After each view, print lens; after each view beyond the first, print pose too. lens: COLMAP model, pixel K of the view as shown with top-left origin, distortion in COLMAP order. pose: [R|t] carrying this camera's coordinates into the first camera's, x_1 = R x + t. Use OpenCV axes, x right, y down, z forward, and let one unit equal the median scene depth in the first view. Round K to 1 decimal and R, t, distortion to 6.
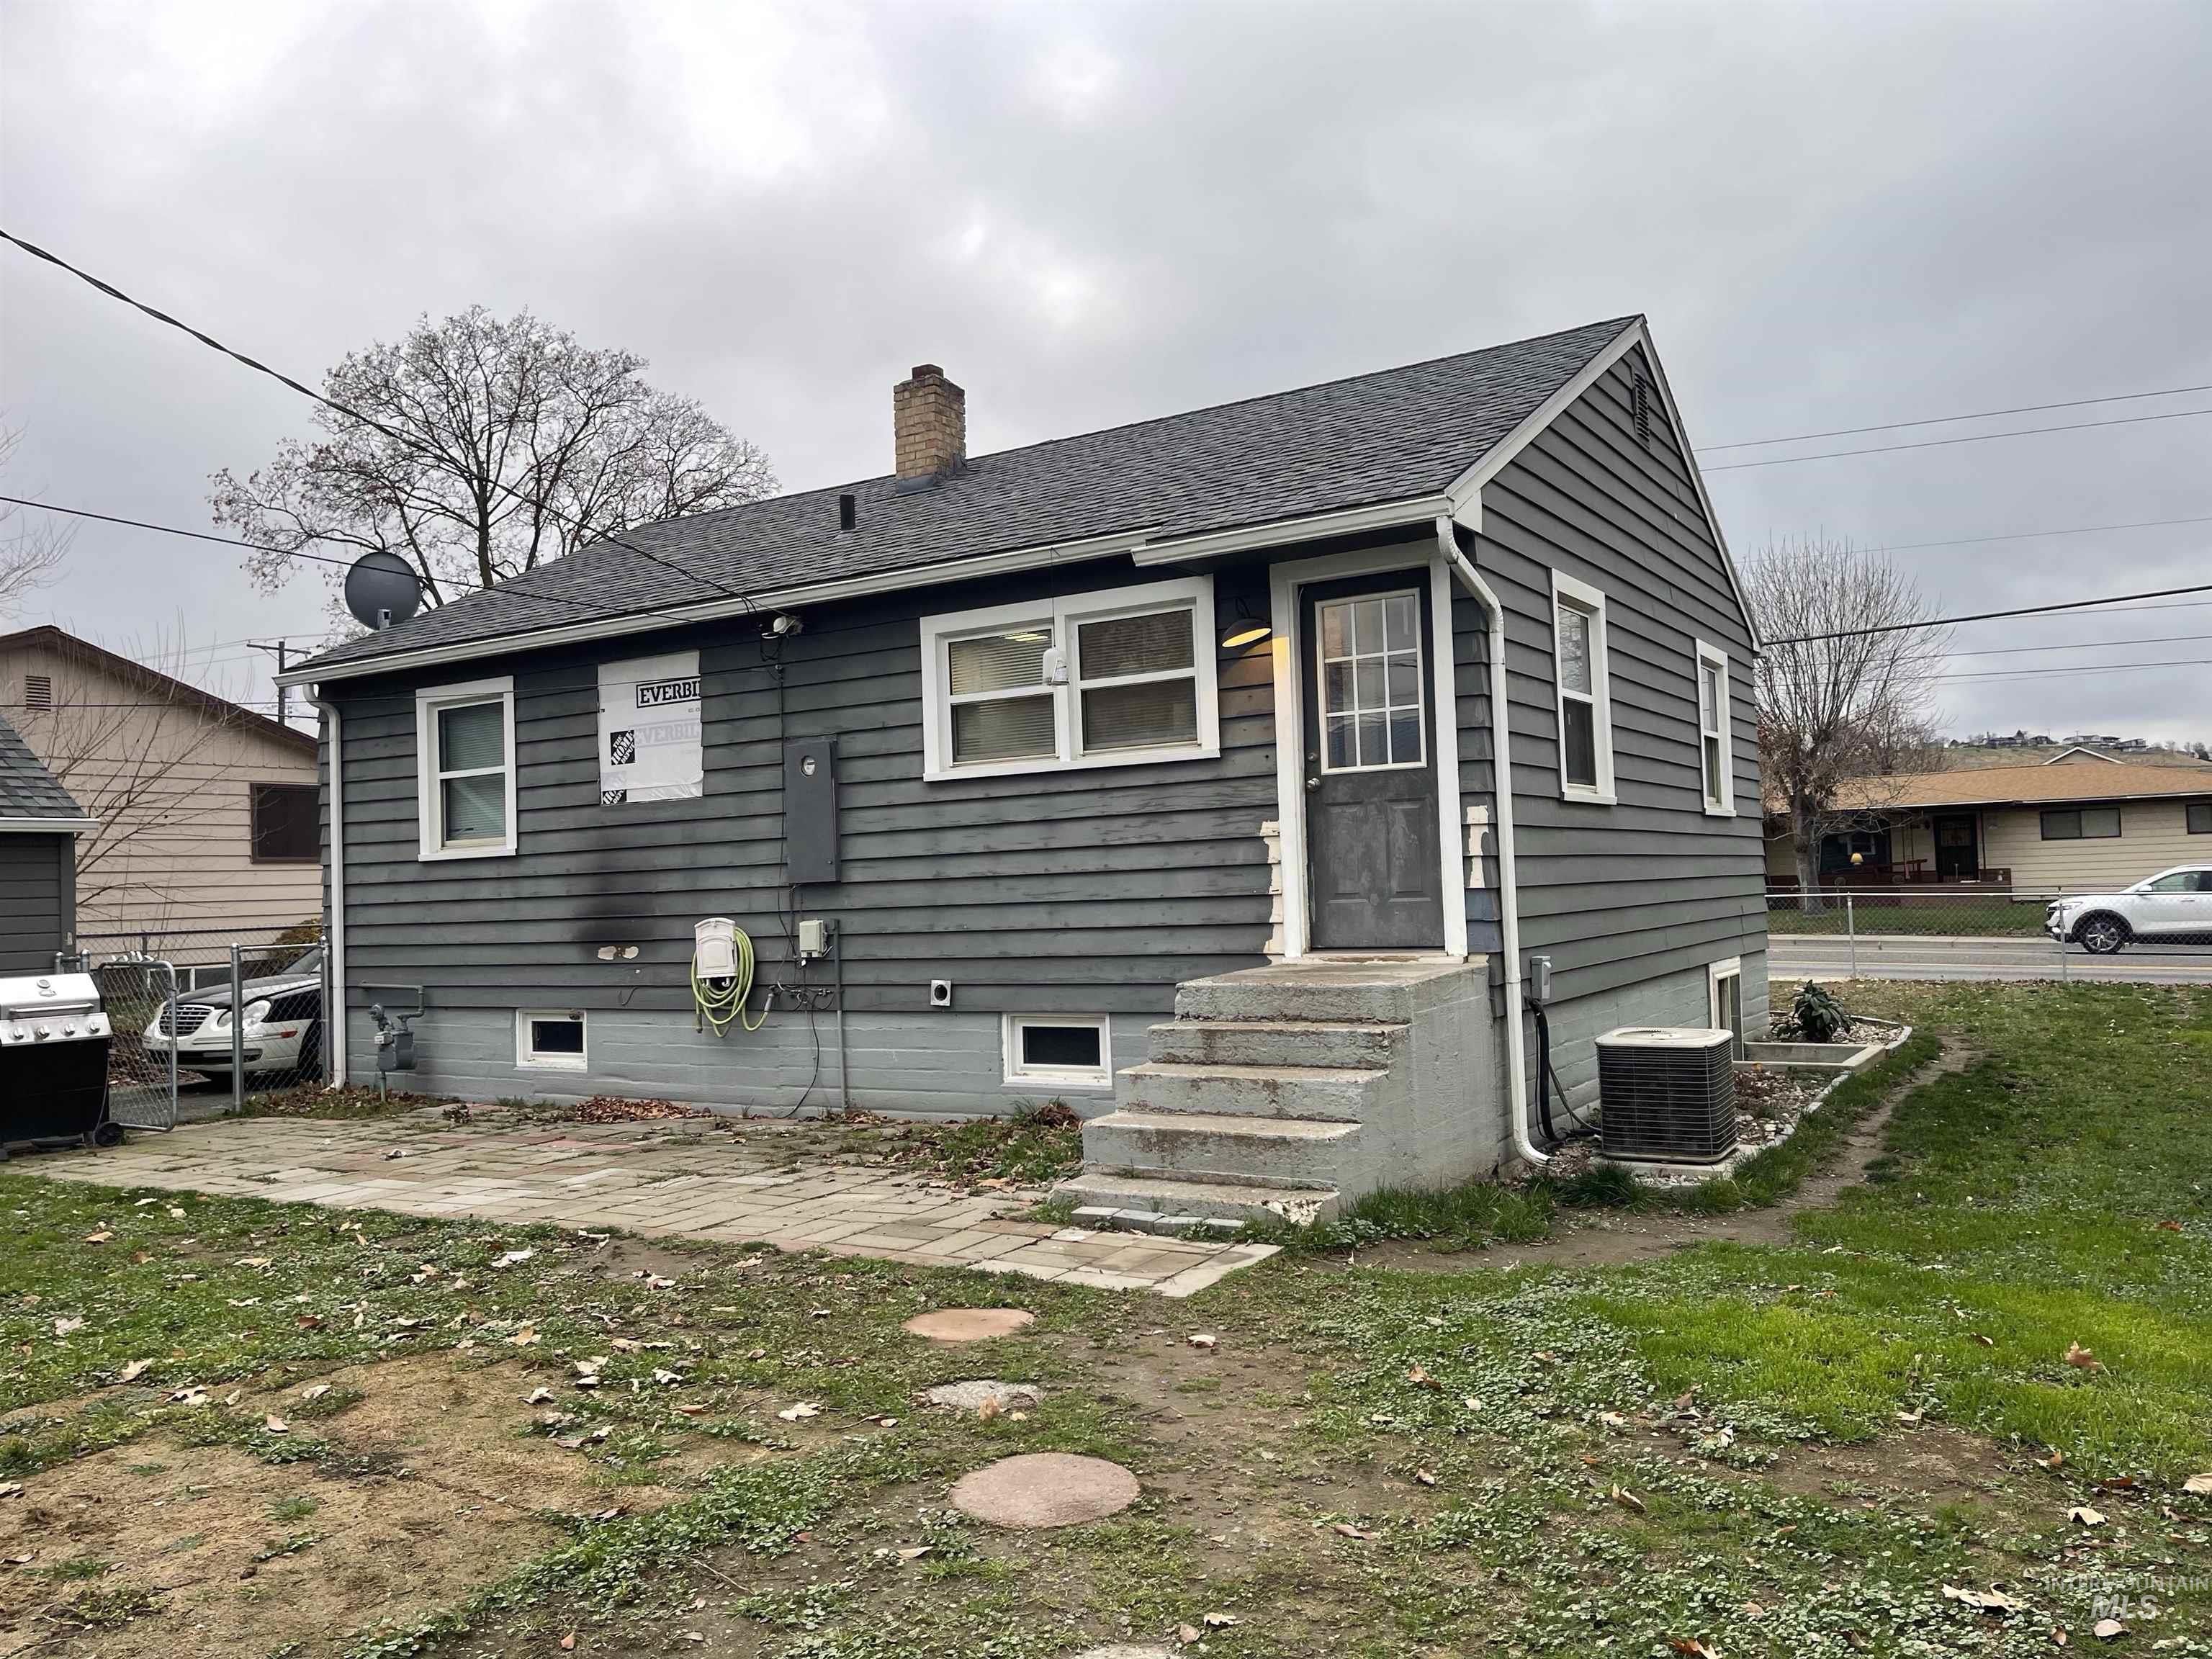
lens RADIAL K [[1678.1, 0, 1105.8], [0, 1678.1, 827.3], [0, 0, 1]] dist [0.056349, -0.012004]
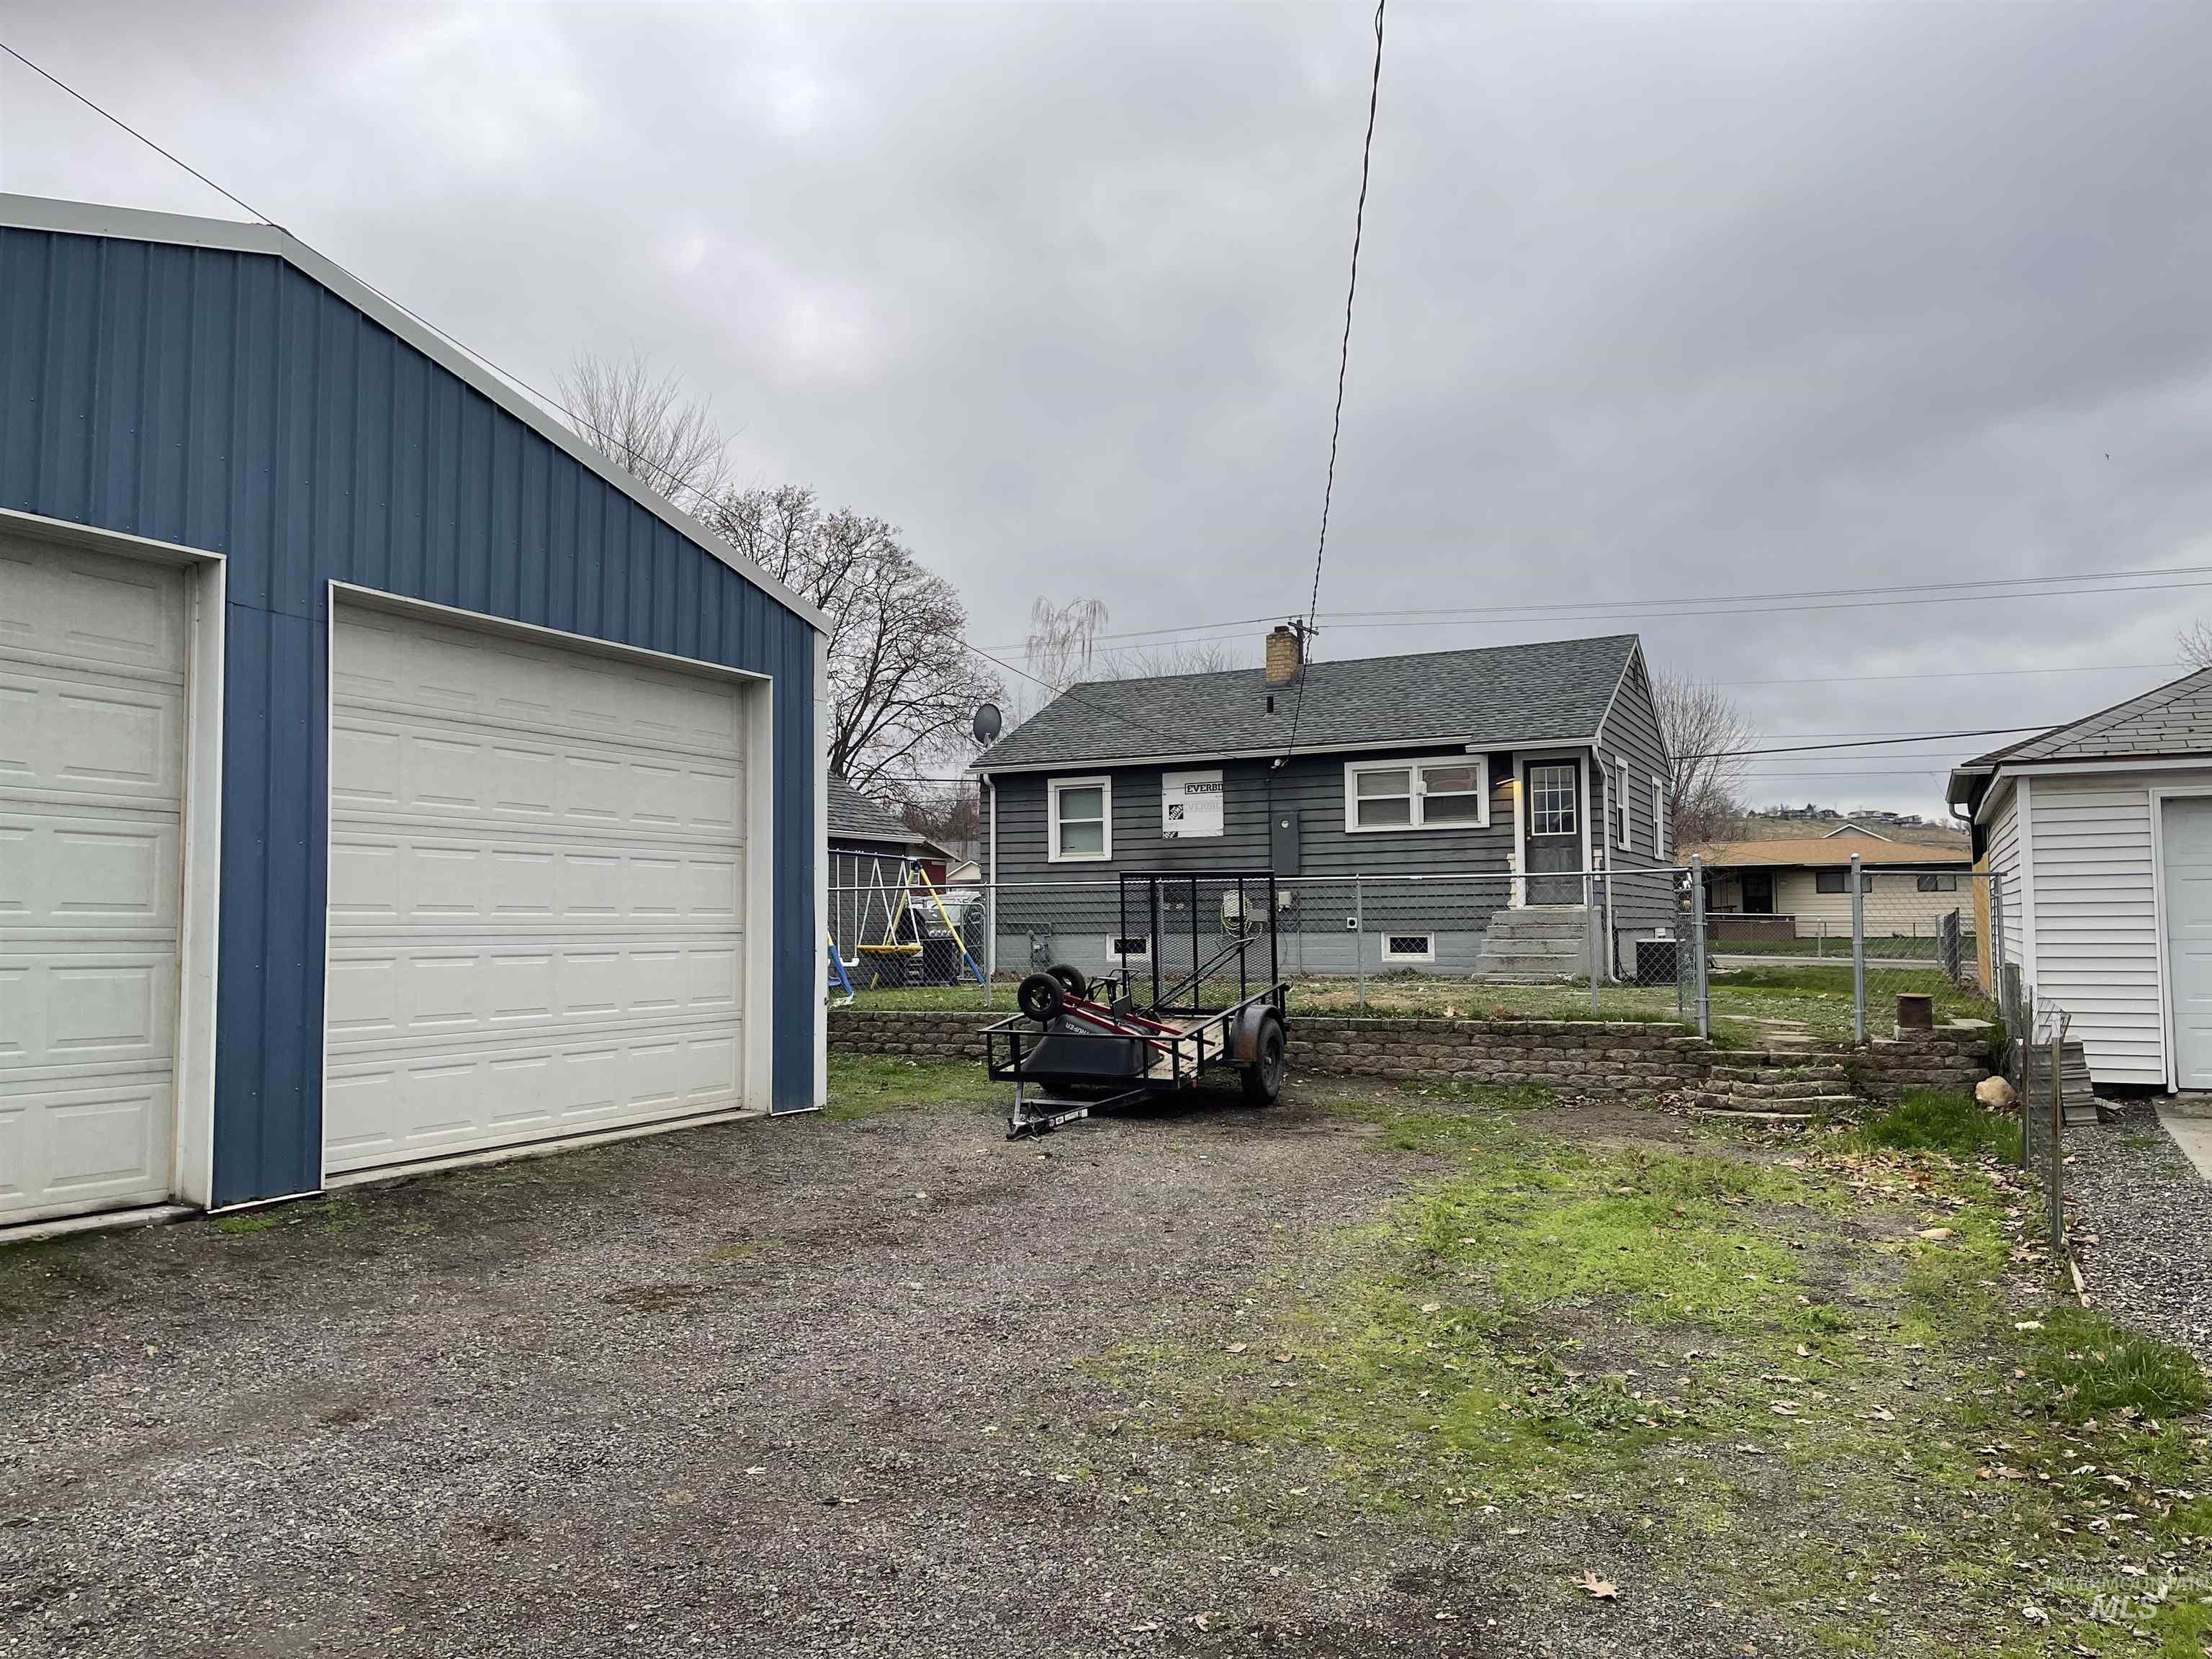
lens RADIAL K [[1678.1, 0, 1108.5], [0, 1678.1, 820.7], [0, 0, 1]] dist [0.056349, -0.012004]
pose [[0.994554, 0.031659, 0.099297, -0.688037], [-0.028604, 0.999077, -0.032043, 0.041811], [-0.100220, 0.029028, 0.994542, -1.330795]]
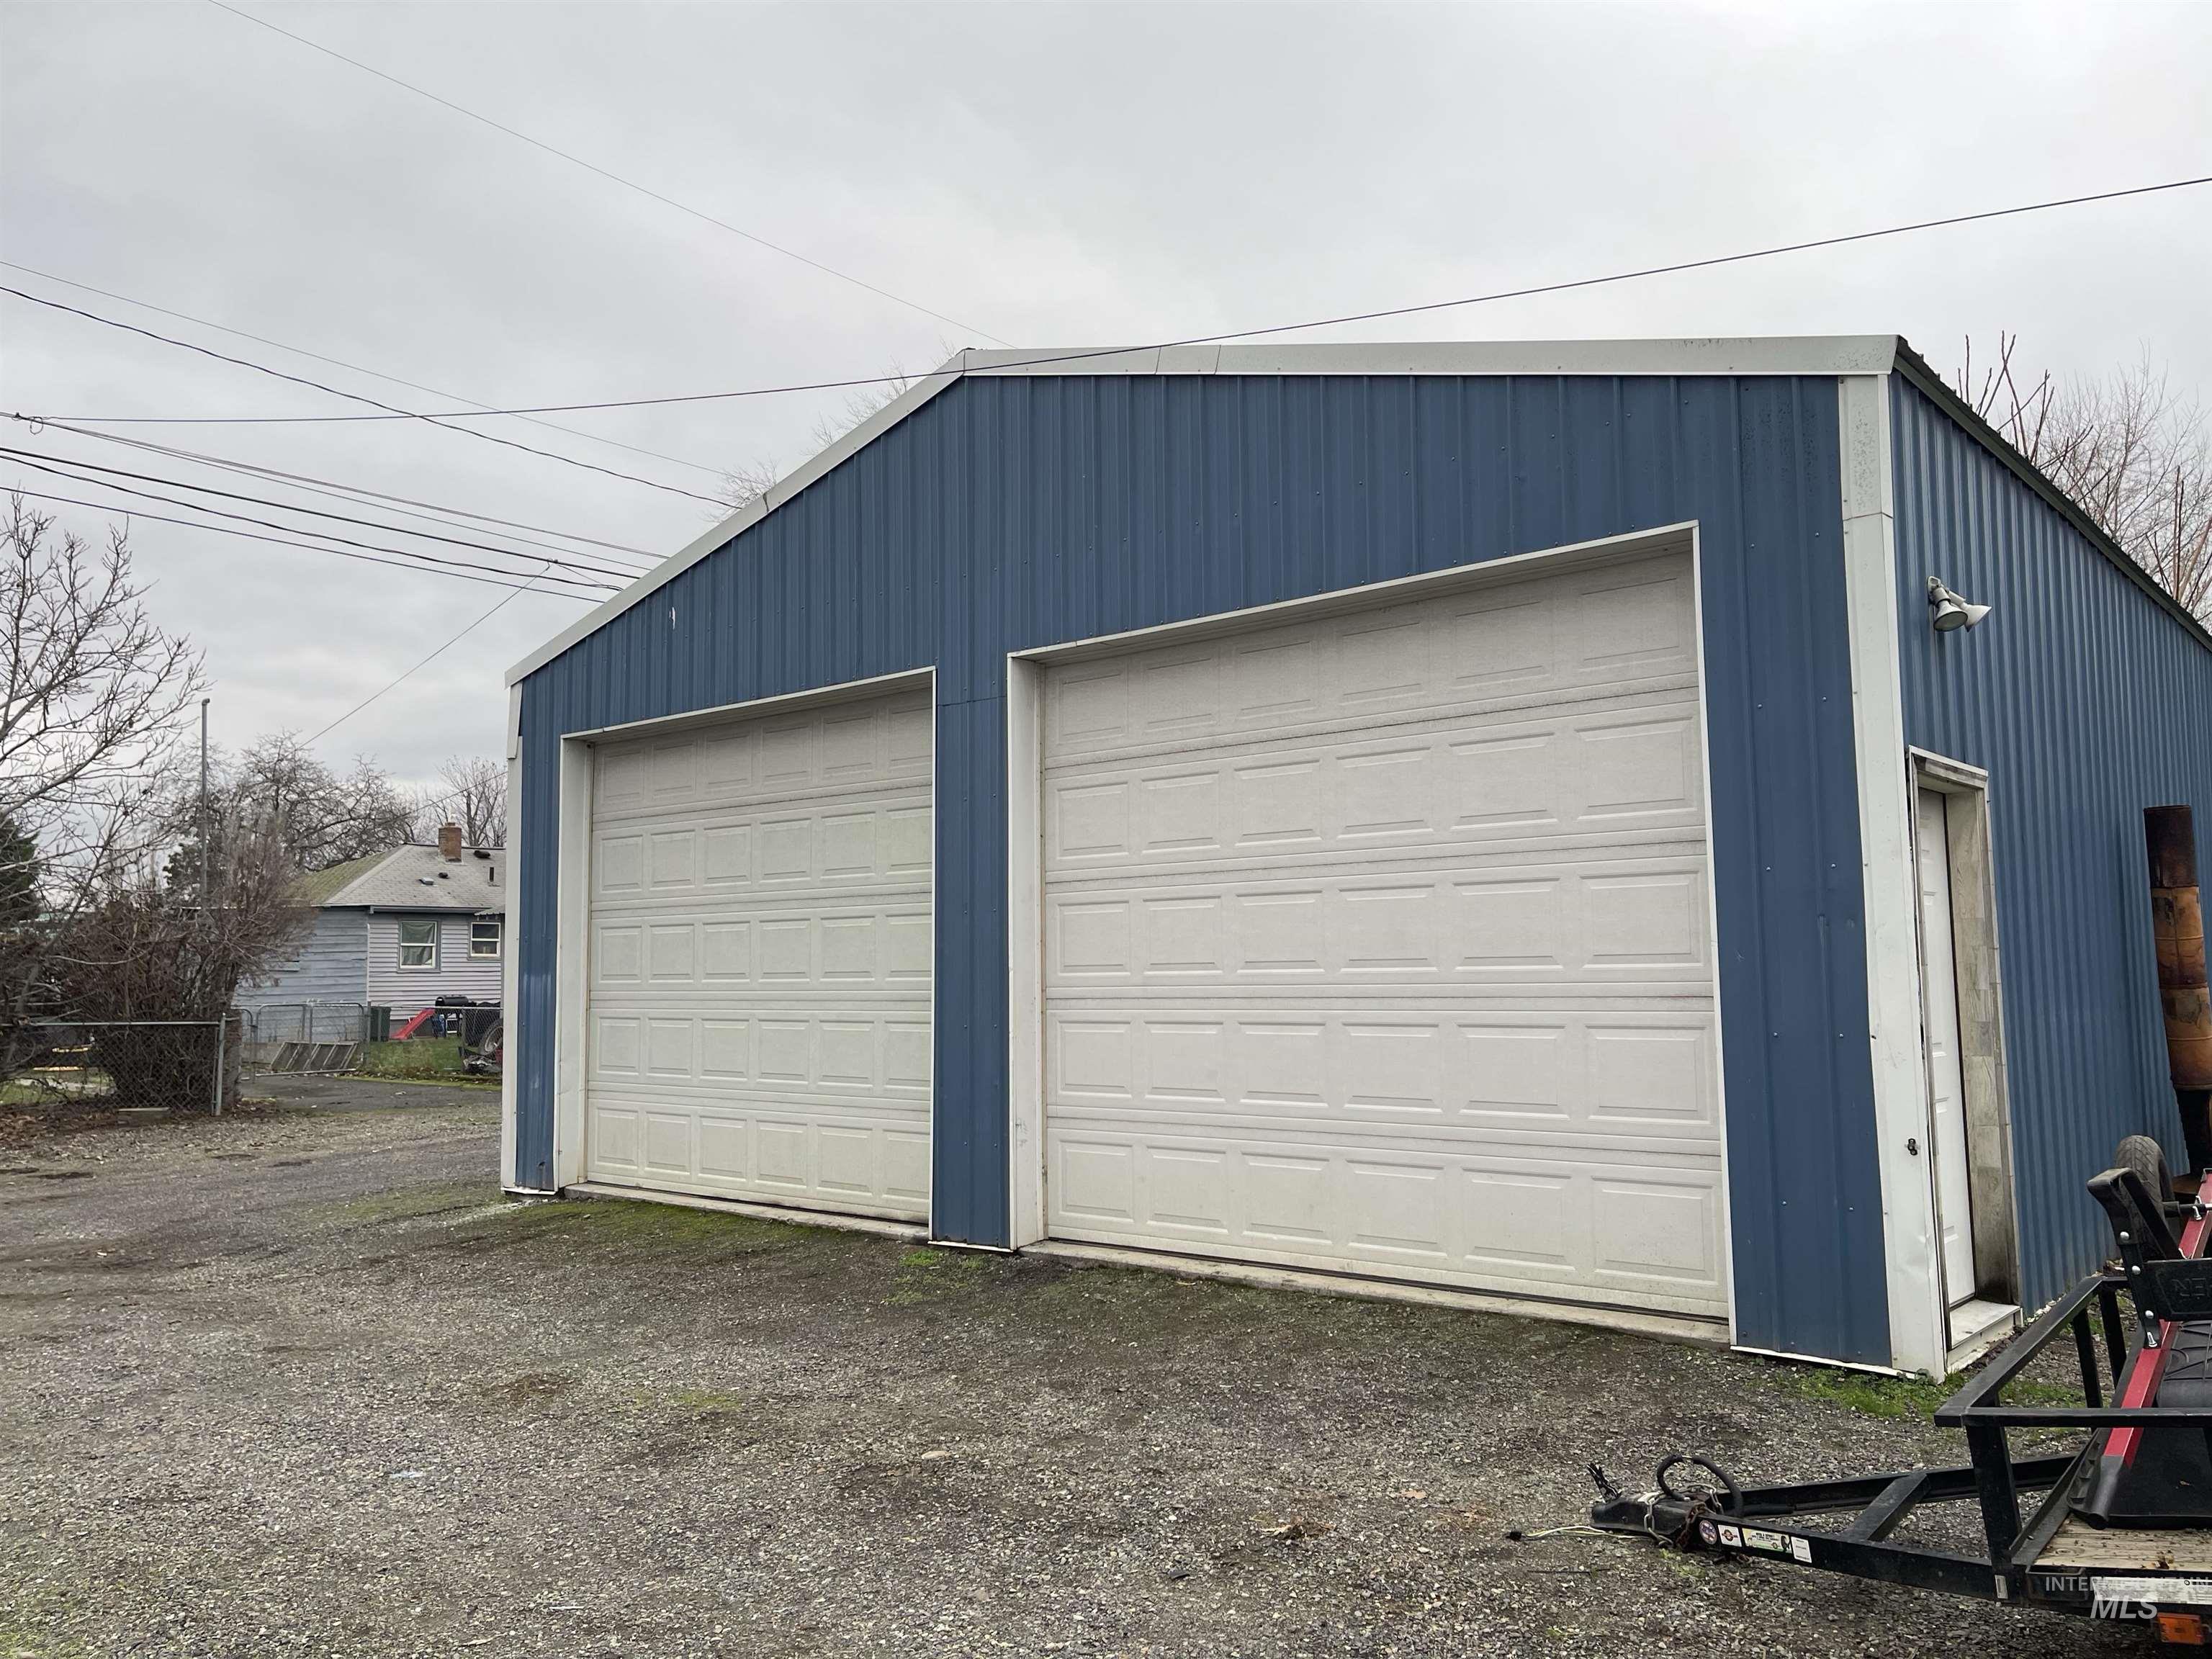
lens RADIAL K [[1678.1, 0, 1113.4], [0, 1678.1, 842.3], [0, 0, 1]] dist [0.056349, -0.012004]
pose [[-0.171050, -0.049728, -0.984007, 0.530184], [0.053760, 0.996767, -0.059718, 0.078168], [0.983795, -0.063115, -0.167823, 1.138020]]
